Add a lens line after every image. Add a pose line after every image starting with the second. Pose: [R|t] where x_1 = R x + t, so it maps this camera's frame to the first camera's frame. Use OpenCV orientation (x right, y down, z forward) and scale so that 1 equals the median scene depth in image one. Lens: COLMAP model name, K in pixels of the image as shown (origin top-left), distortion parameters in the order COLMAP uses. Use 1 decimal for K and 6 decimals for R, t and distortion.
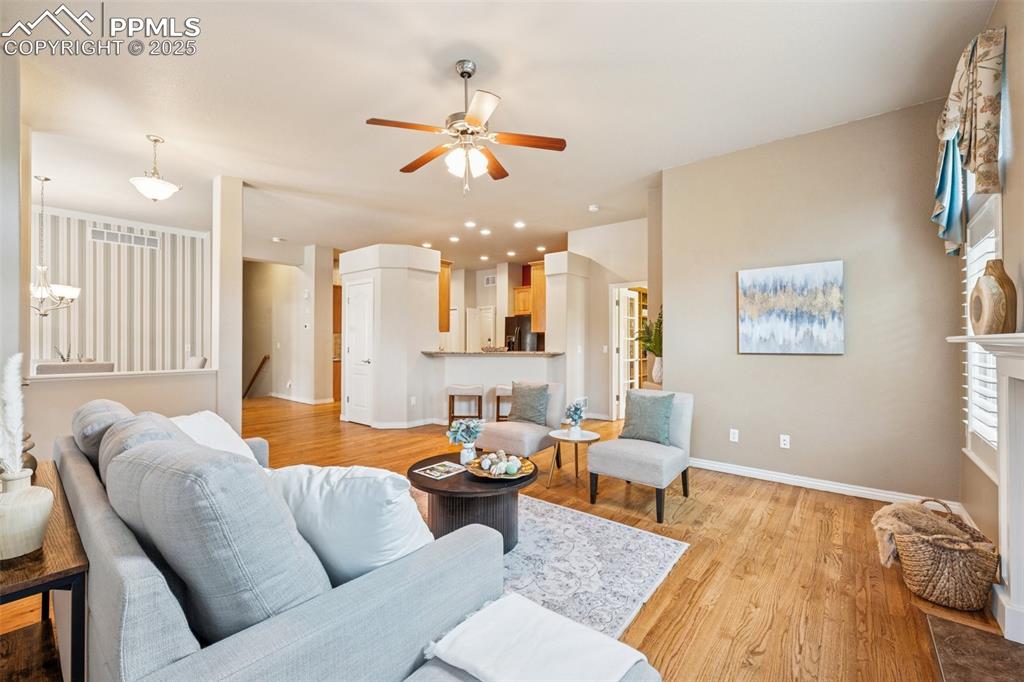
lens RADIAL K [[421.6, 0, 512.7], [0, 421.6, 338.8], [0, 0, 1]] dist [0.001646, 0.000099]
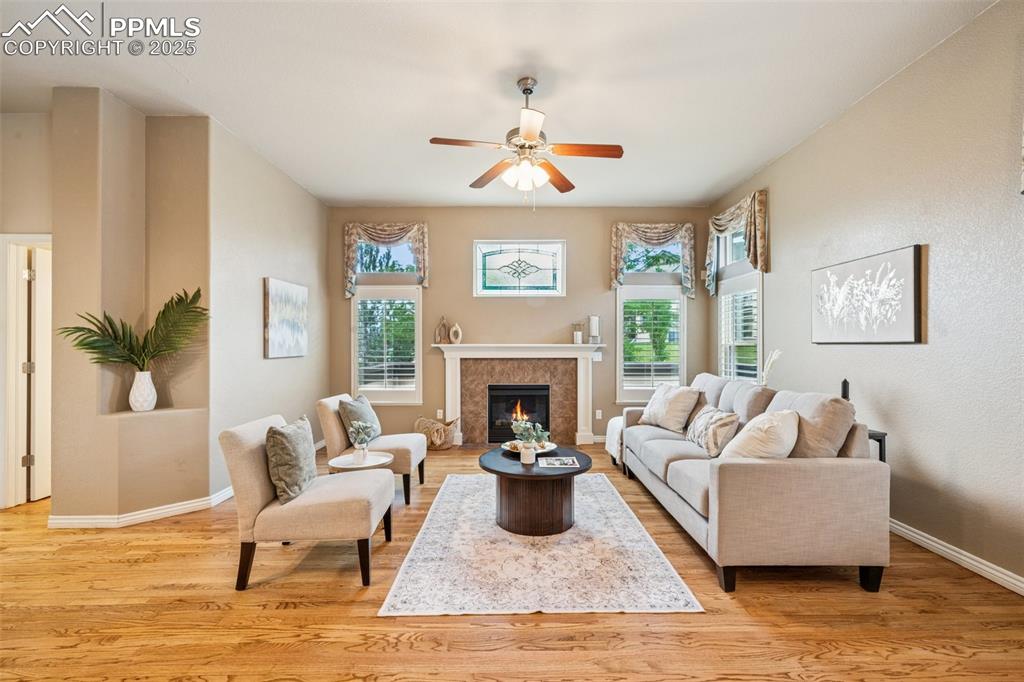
lens RADIAL K [[421.6, 0, 516.3], [0, 421.6, 346.2], [0, 0, 1]] dist [0.001646, 0.000099]
pose [[-0.638447, -0.003492, 0.769658, -0.784372], [-0.004699, 0.999989, 0.000639, 0.001631], [-0.769651, -0.003209, -0.638456, 1.474206]]
